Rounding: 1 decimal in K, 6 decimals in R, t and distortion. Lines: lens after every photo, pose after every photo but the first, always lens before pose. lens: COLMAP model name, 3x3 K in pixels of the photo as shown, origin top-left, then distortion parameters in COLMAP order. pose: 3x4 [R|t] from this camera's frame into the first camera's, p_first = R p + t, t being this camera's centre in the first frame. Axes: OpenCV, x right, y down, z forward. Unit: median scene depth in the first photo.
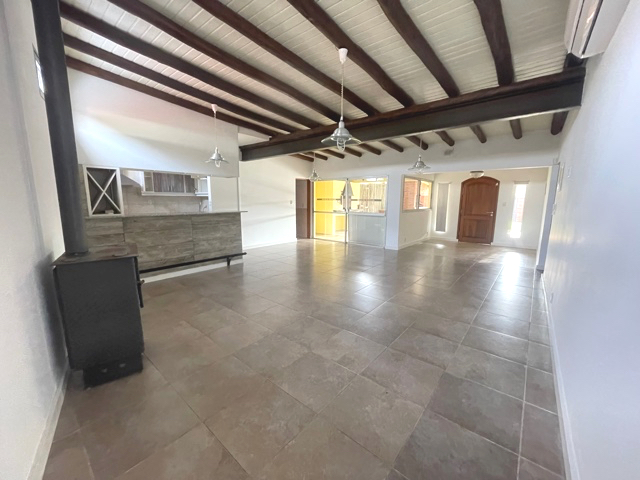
lens RADIAL K [[258.5, 0, 320.0], [0, 258.5, 240.0], [0, 0, 1]] dist [0.000053, 0.000021]
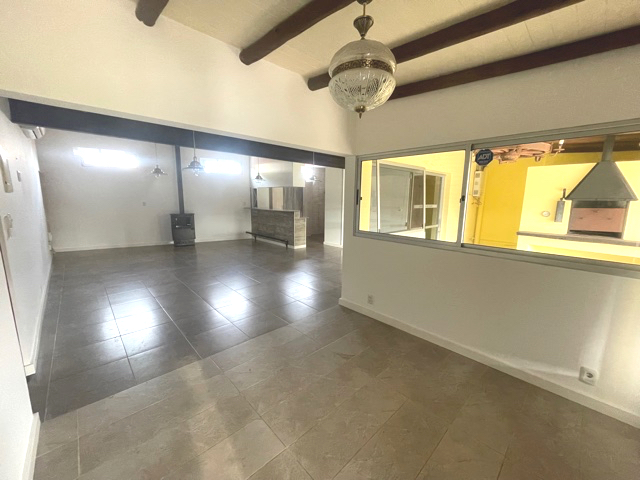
lens RADIAL K [[258.5, 0, 320.0], [0, 258.5, 240.0], [0, 0, 1]] dist [0.000053, 0.000021]
pose [[-0.137275, 0.156876, -0.978032, 1.222736], [-0.166012, 0.969769, 0.178852, -0.274327], [0.976522, 0.186917, -0.107081, 1.572714]]
